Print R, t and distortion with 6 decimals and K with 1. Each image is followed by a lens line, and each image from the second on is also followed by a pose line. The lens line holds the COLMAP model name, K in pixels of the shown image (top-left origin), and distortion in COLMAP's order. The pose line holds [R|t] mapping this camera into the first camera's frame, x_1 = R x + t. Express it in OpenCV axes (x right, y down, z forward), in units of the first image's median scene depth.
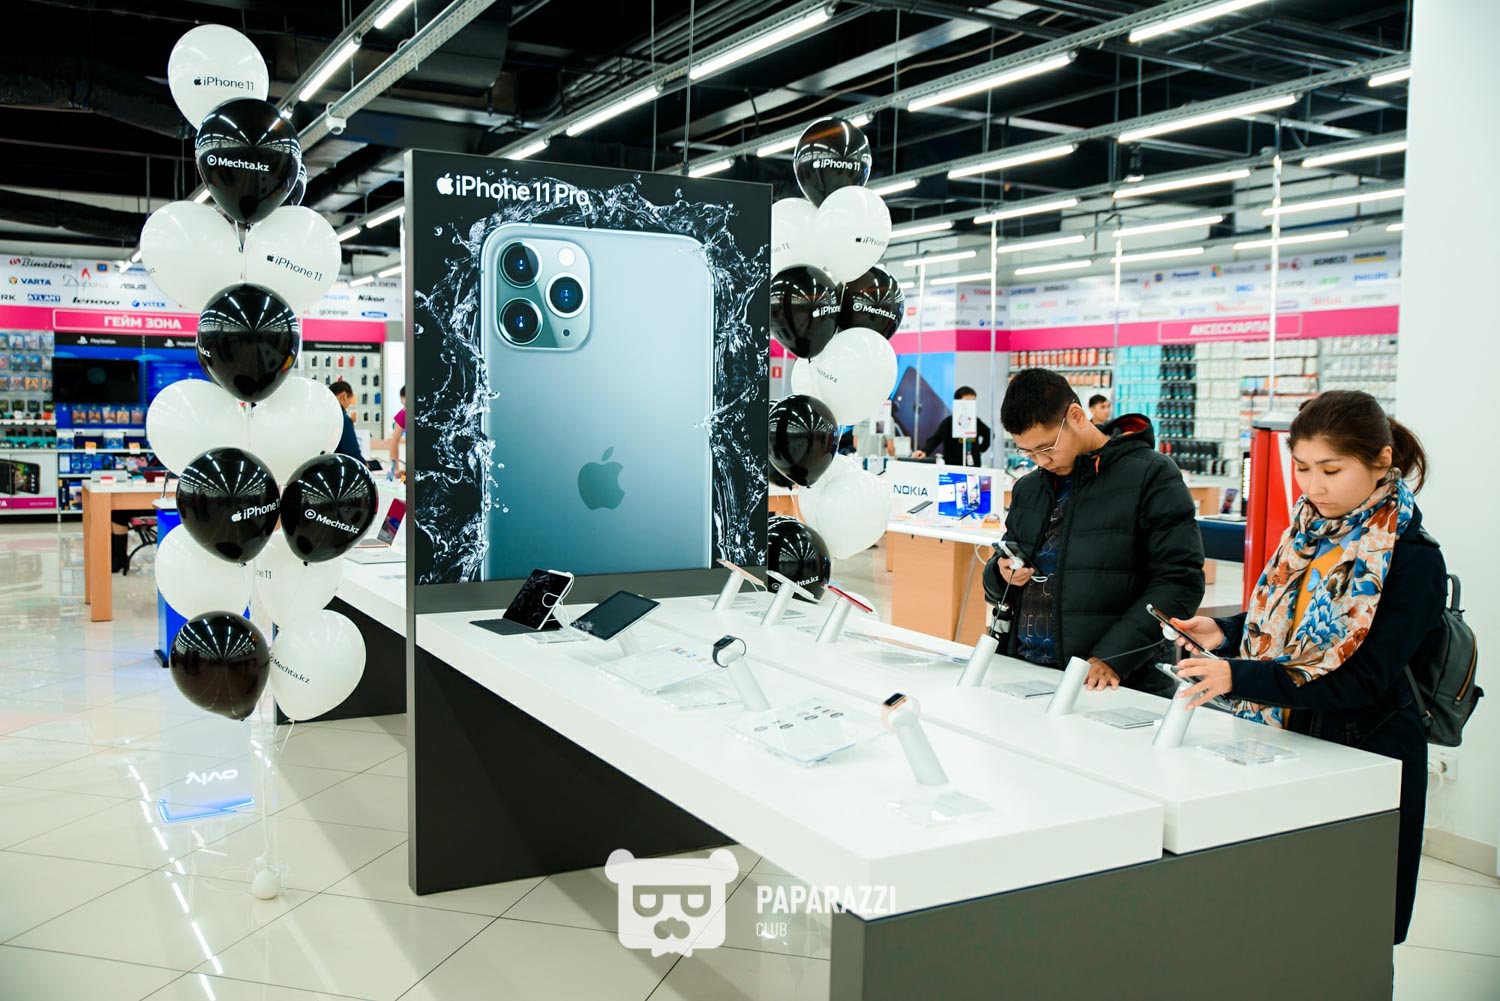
lens RADIAL K [[1325.9, 0, 750.0], [0, 1325.9, 500.5], [0, 0, 1]] dist [-0.074140, 0.138904]
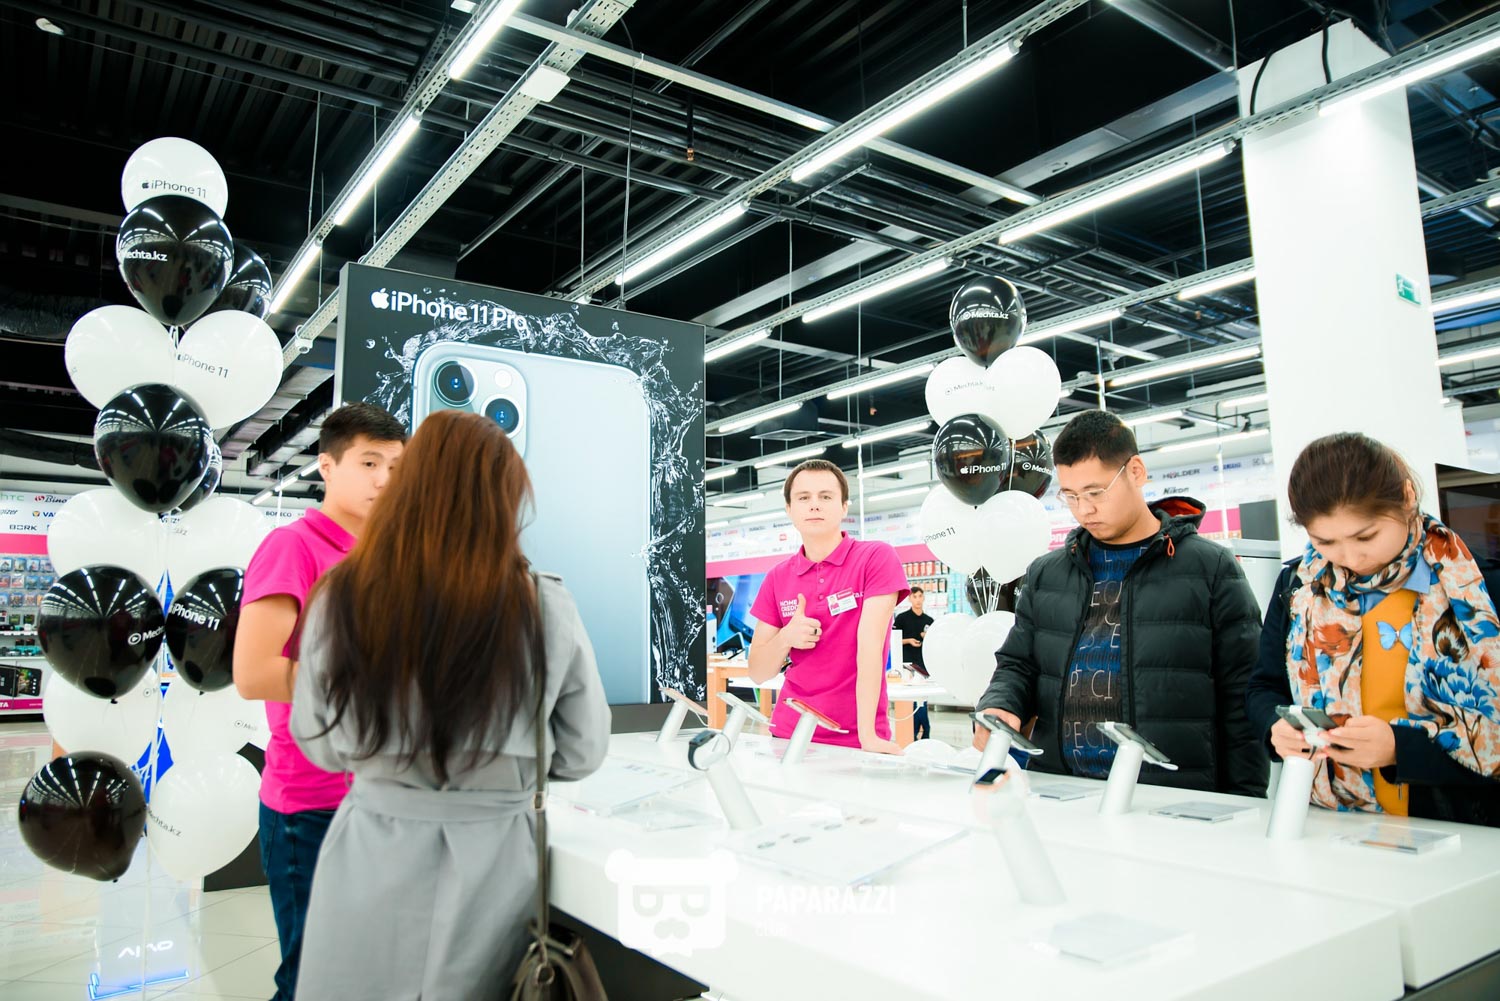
lens RADIAL K [[1025.0, 0, 747.8], [0, 1025.0, 498.5], [0, 0, 1]] dist [-0.133374, 0.096159]
pose [[0.994842, -0.009199, 0.101017, -0.032496], [0.029405, 0.979270, -0.200415, 0.056437], [-0.097080, 0.202352, 0.974489, 0.246379]]
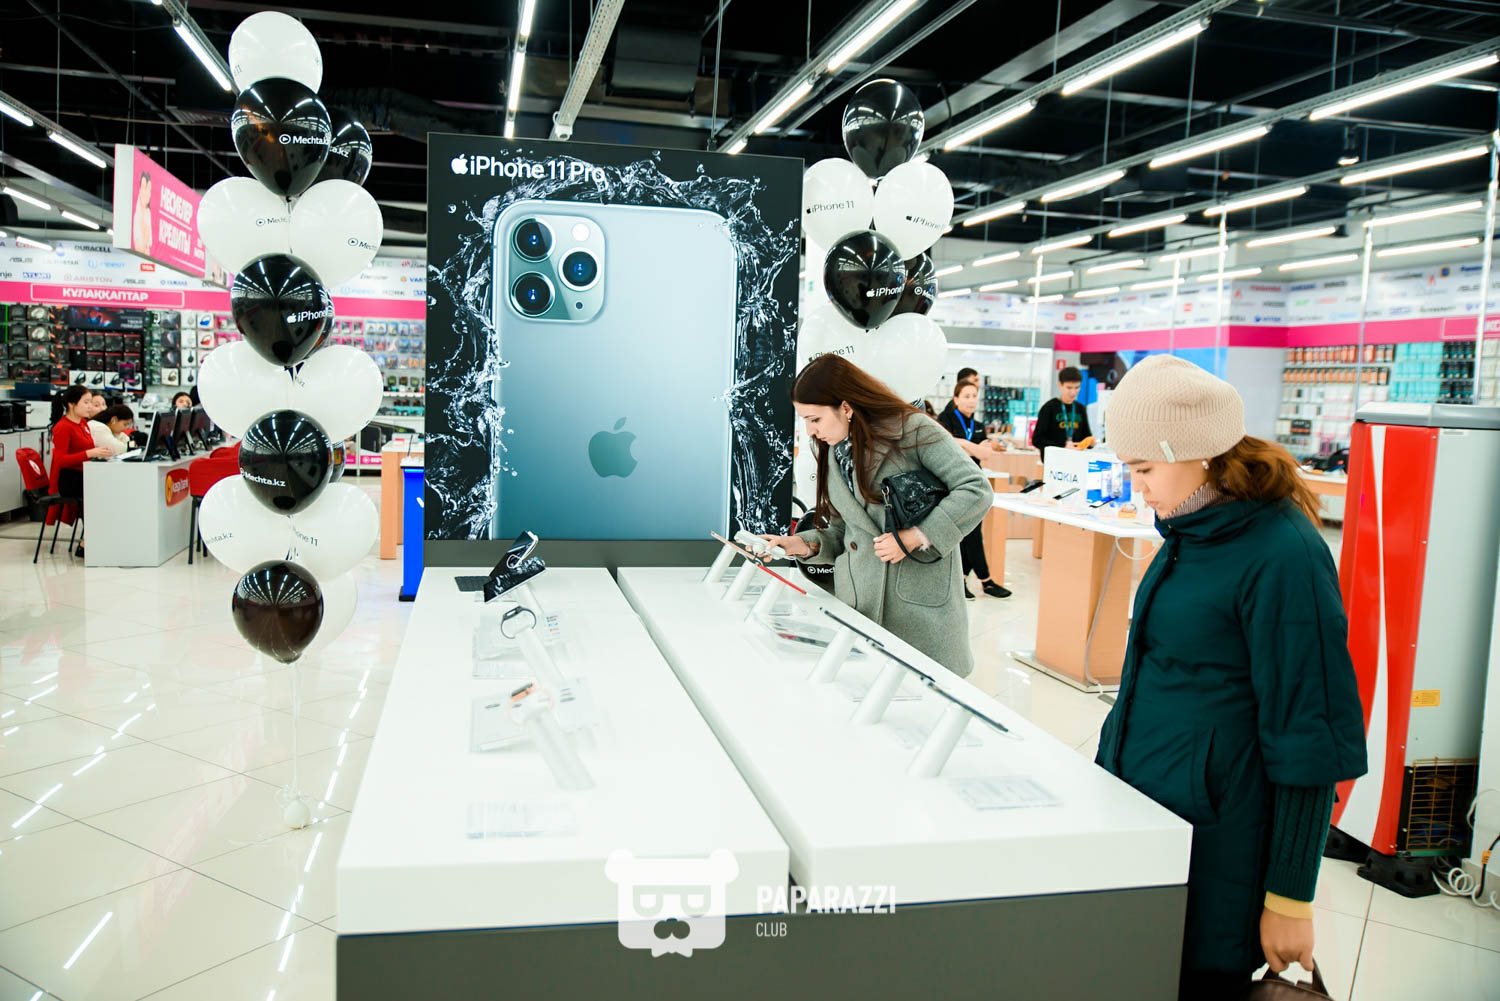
lens RADIAL K [[1178.2, 0, 754.2], [0, 1178.2, 497.2], [0, 0, 1]] dist [-0.092822, 0.106406]
pose [[0.959440, 0.046040, -0.278128, 0.240977], [-0.041801, 0.998902, 0.021153, -0.001690], [0.278797, -0.008669, 0.960311, 0.144461]]
